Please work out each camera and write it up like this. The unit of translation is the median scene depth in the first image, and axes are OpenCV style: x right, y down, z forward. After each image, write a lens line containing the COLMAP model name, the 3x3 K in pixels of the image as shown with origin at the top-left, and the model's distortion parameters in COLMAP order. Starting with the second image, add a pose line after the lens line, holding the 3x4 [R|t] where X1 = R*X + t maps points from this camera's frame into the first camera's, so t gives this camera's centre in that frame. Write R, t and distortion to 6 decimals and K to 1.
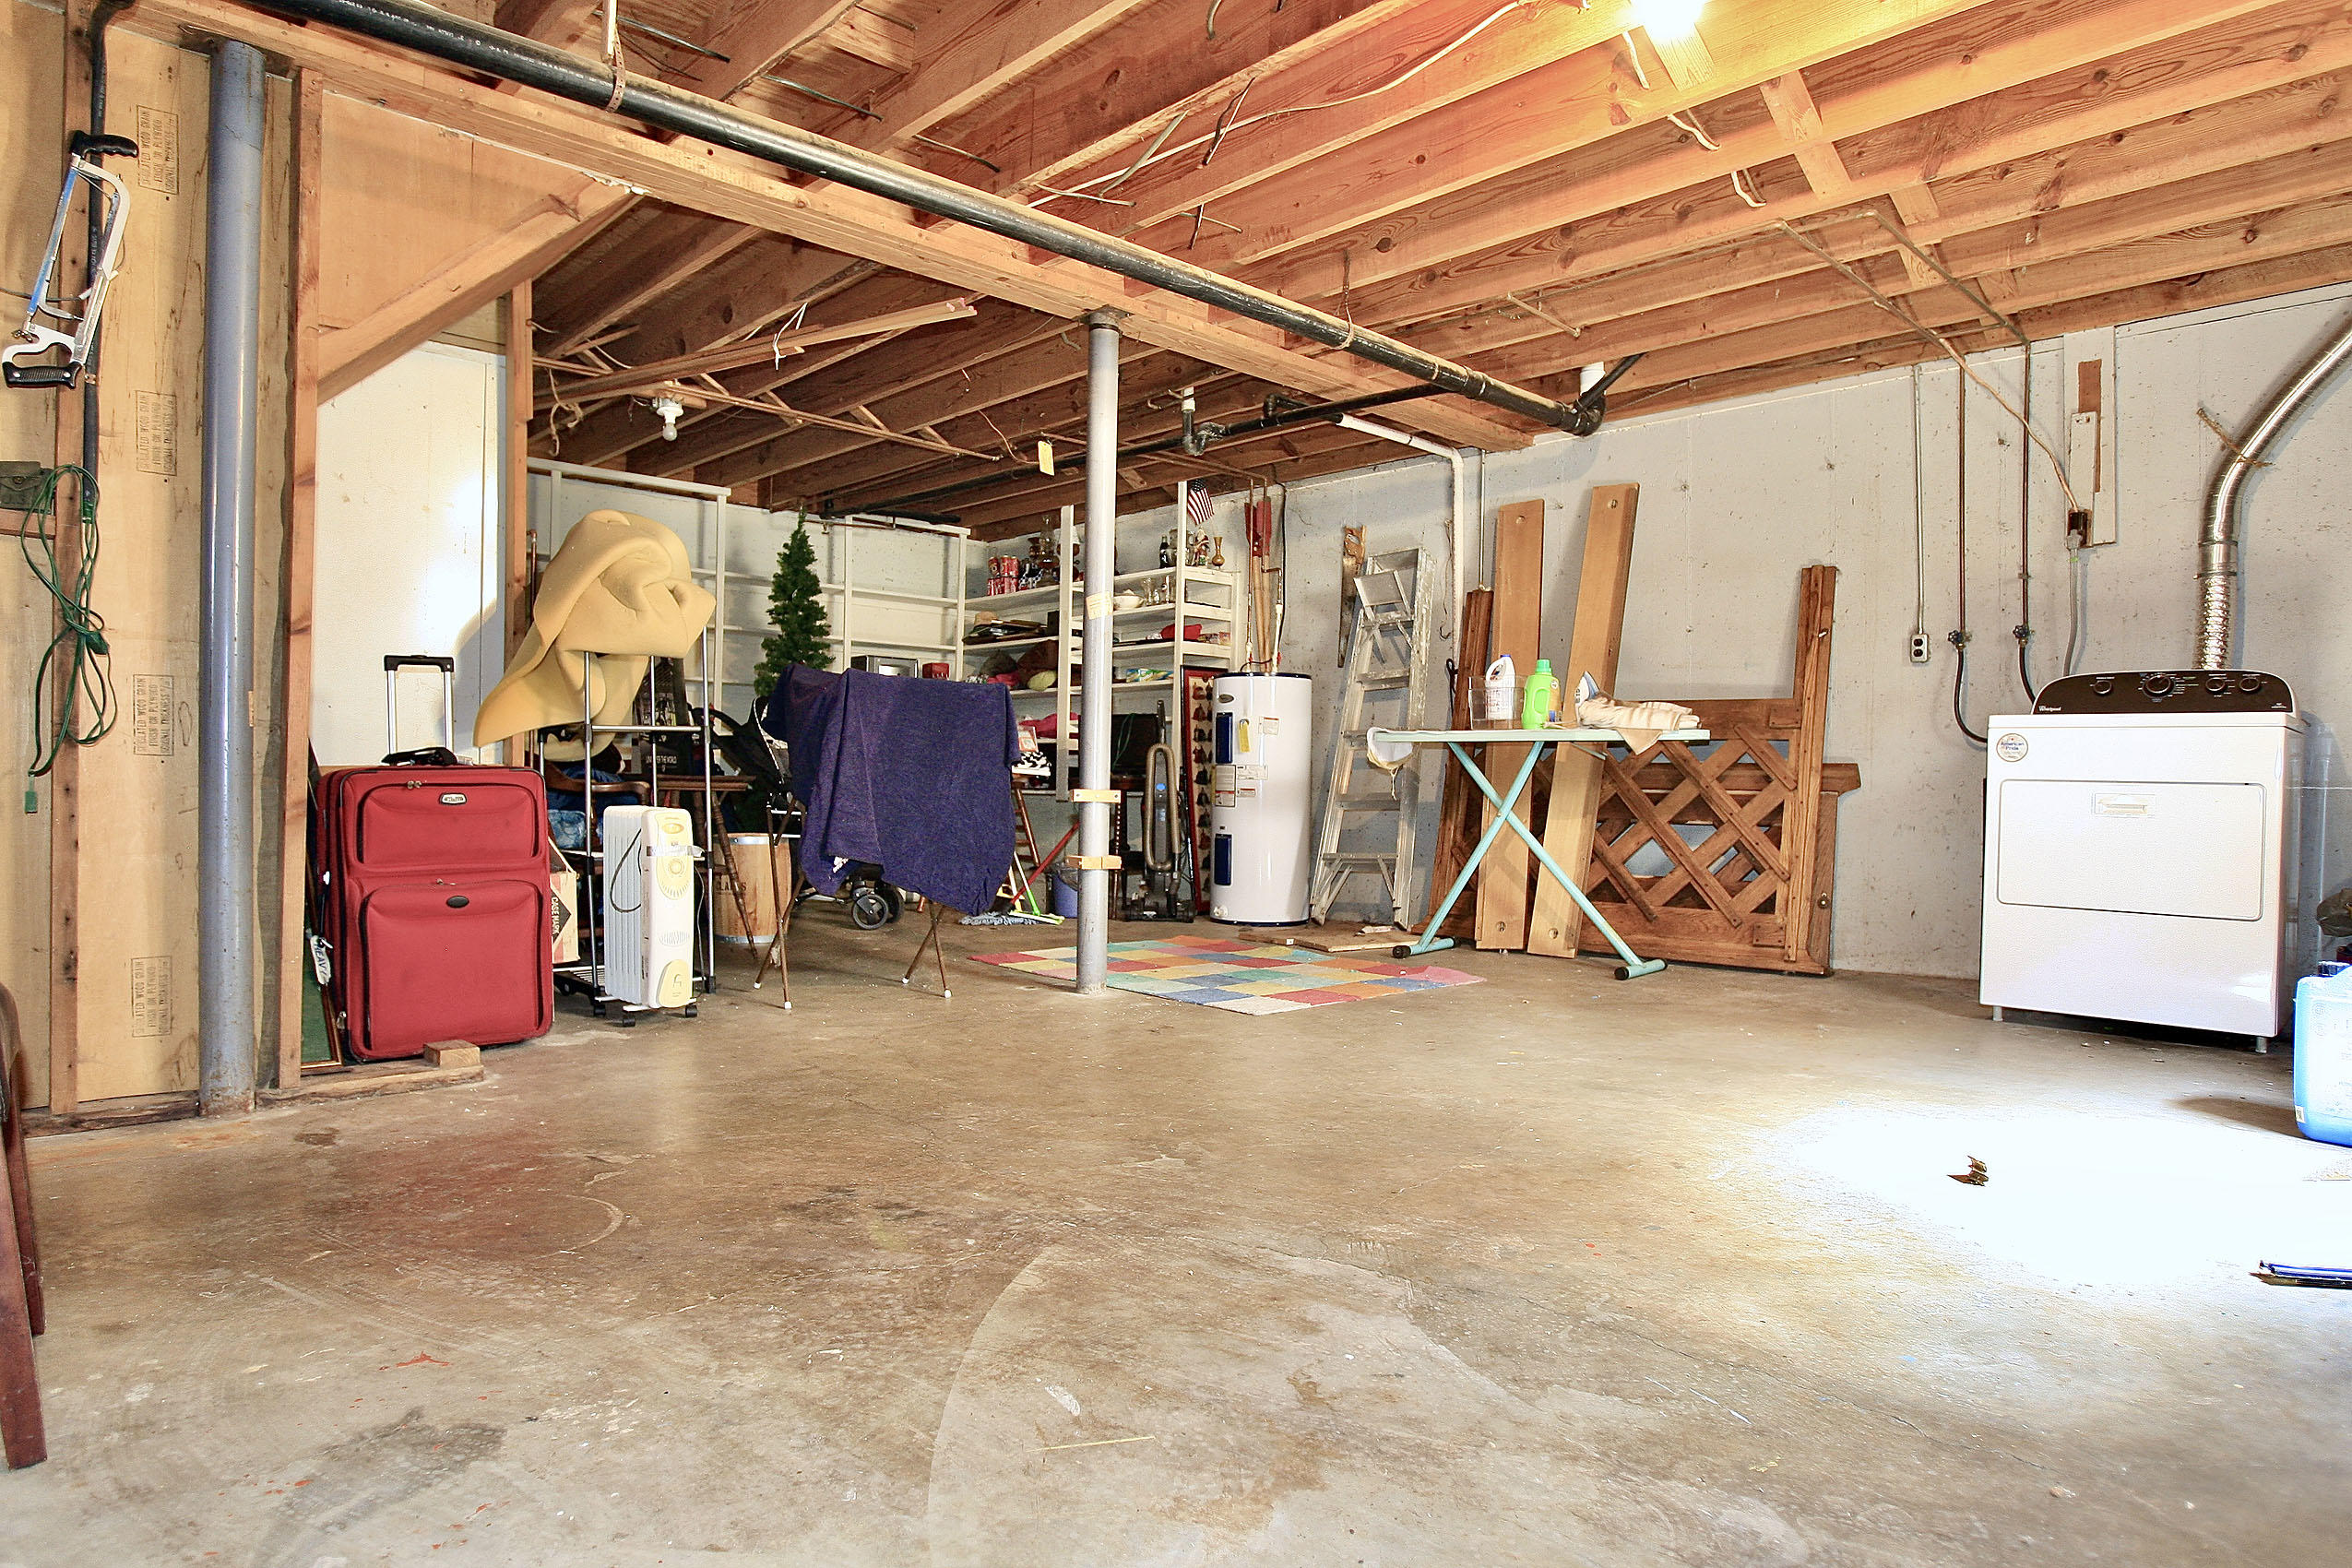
lens RADIAL K [[1396.9, 0, 1176.0], [0, 1396.9, 784.0], [0, 0, 1]] dist [-0.091665, 0.052316]
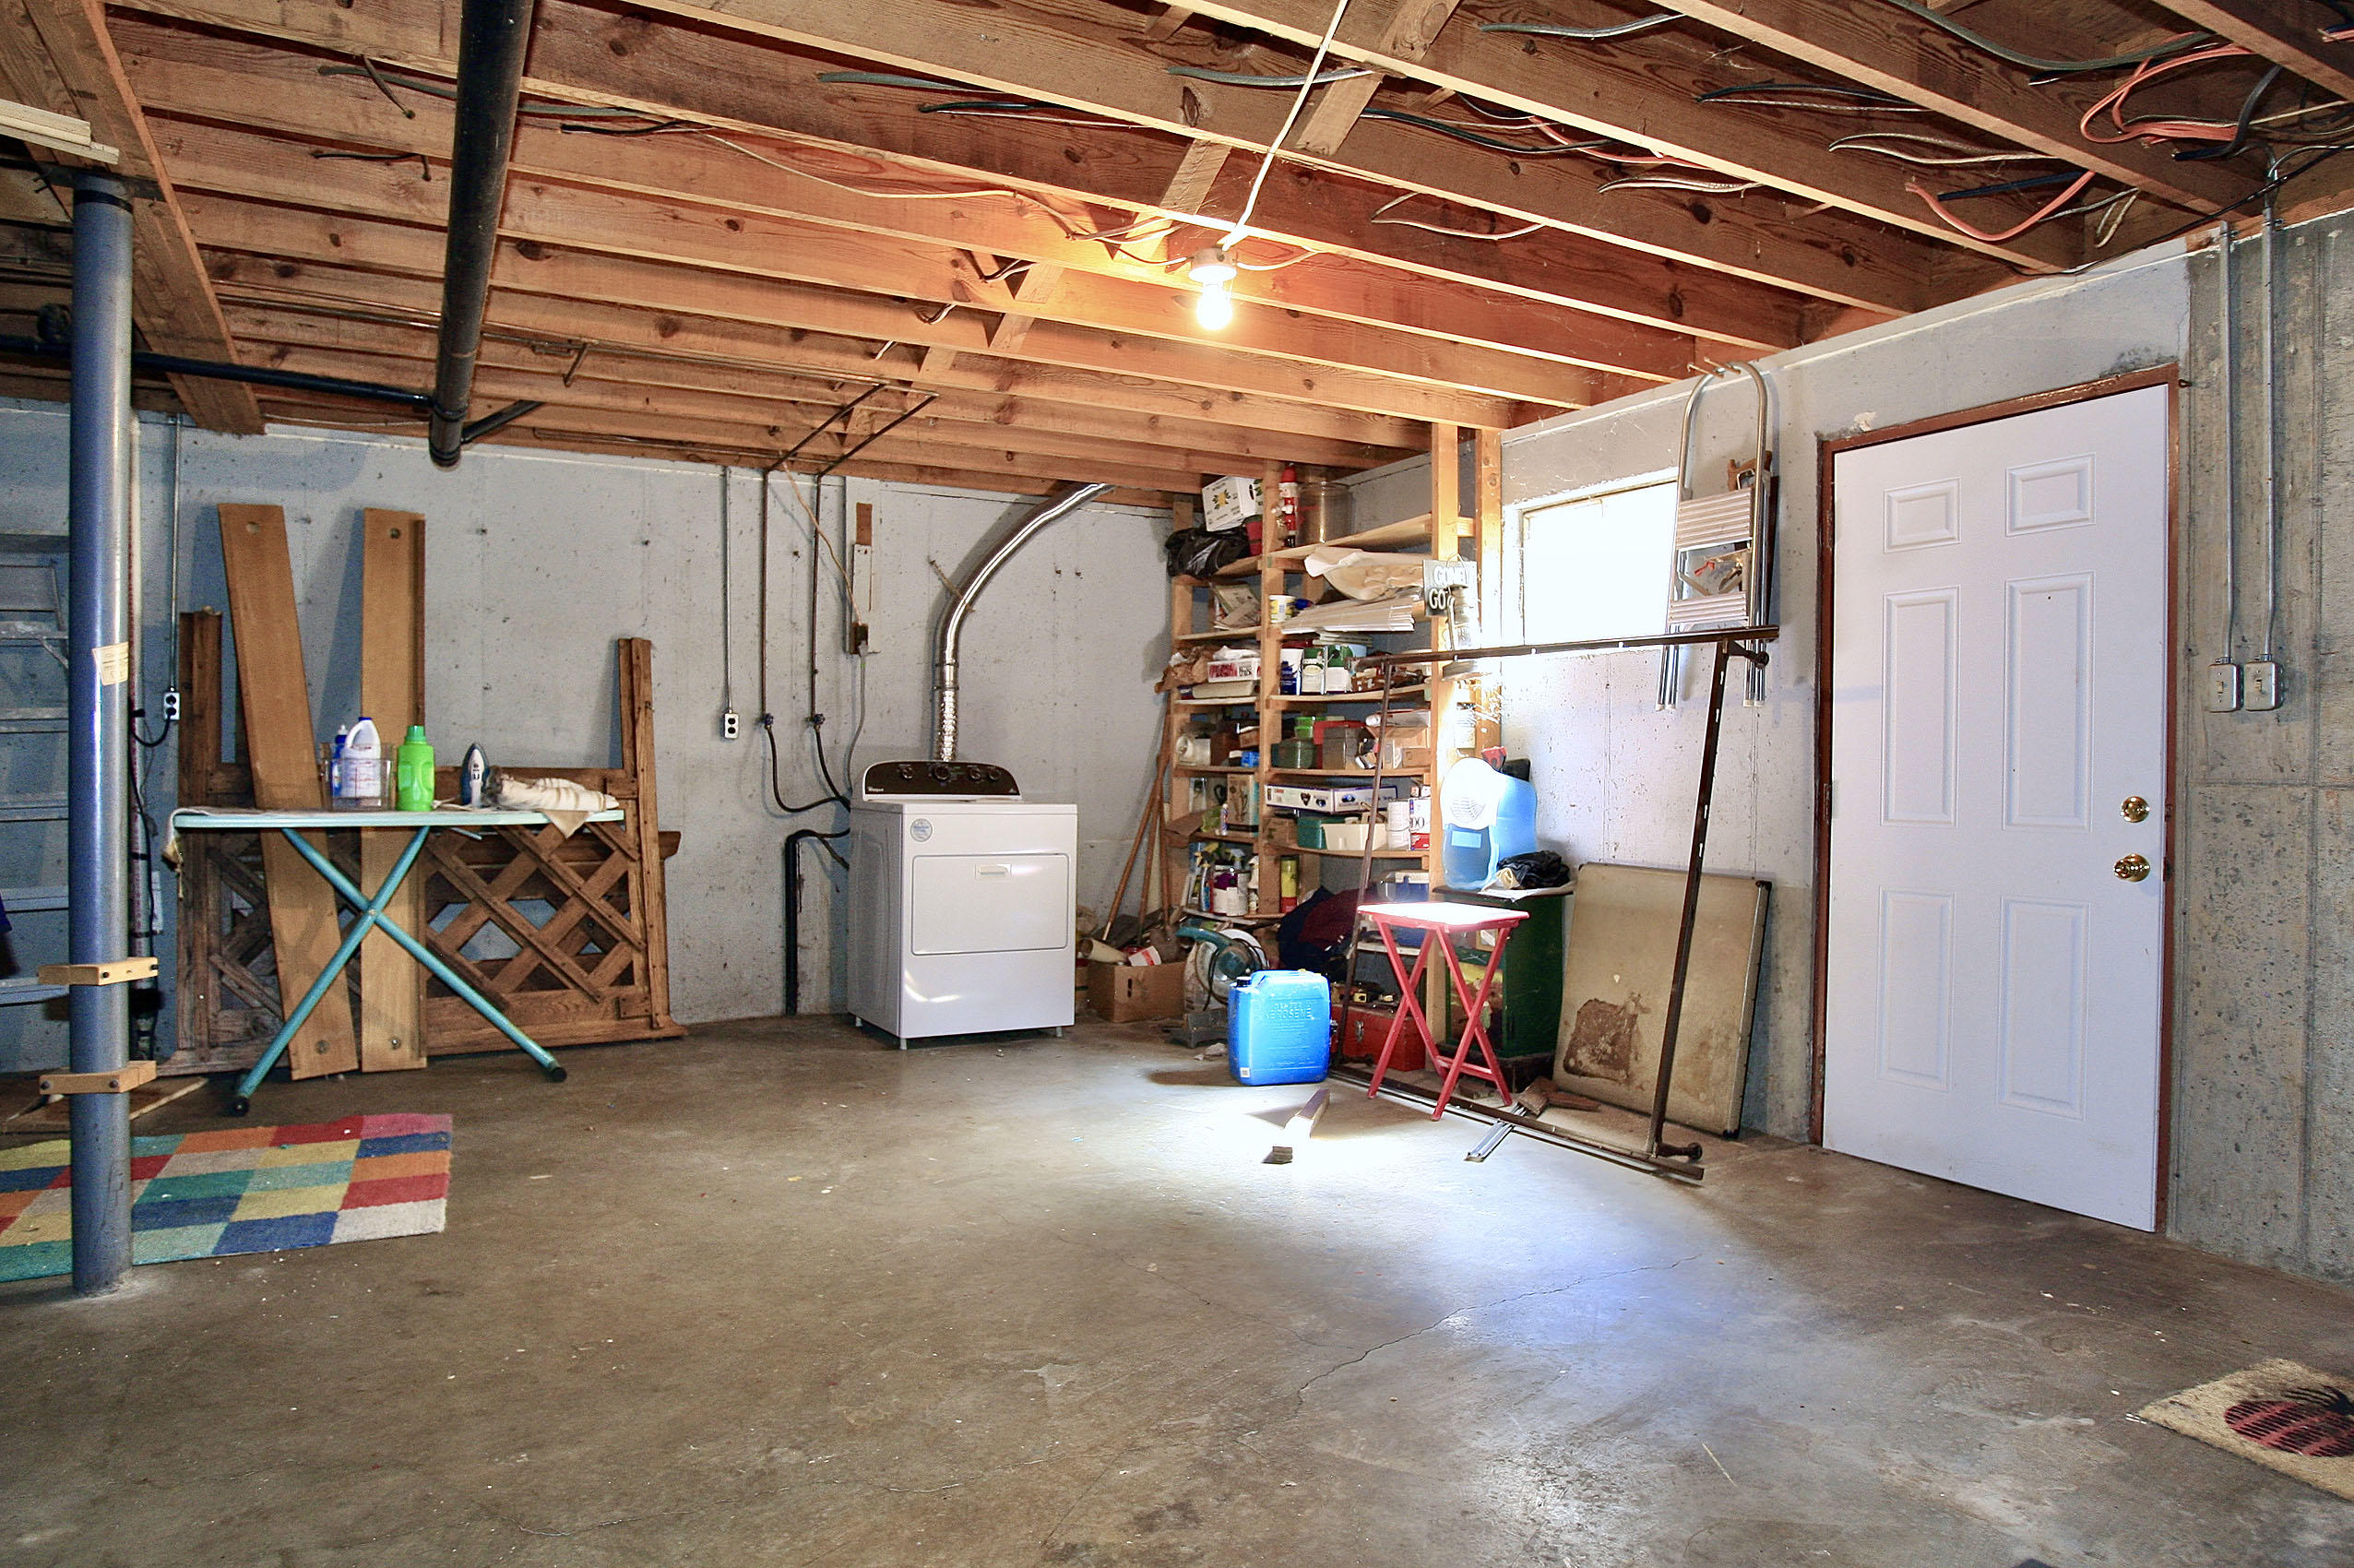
lens RADIAL K [[1455.5, 0, 1177.0], [0, 1455.5, 784.0], [0, 0, 1]] dist [-0.091421, 0.060781]
pose [[0.246440, -0.025437, 0.968824, -0.540463], [-0.005798, 0.999599, 0.027720, -0.094028], [-0.969141, -0.012448, 0.246194, 0.389489]]
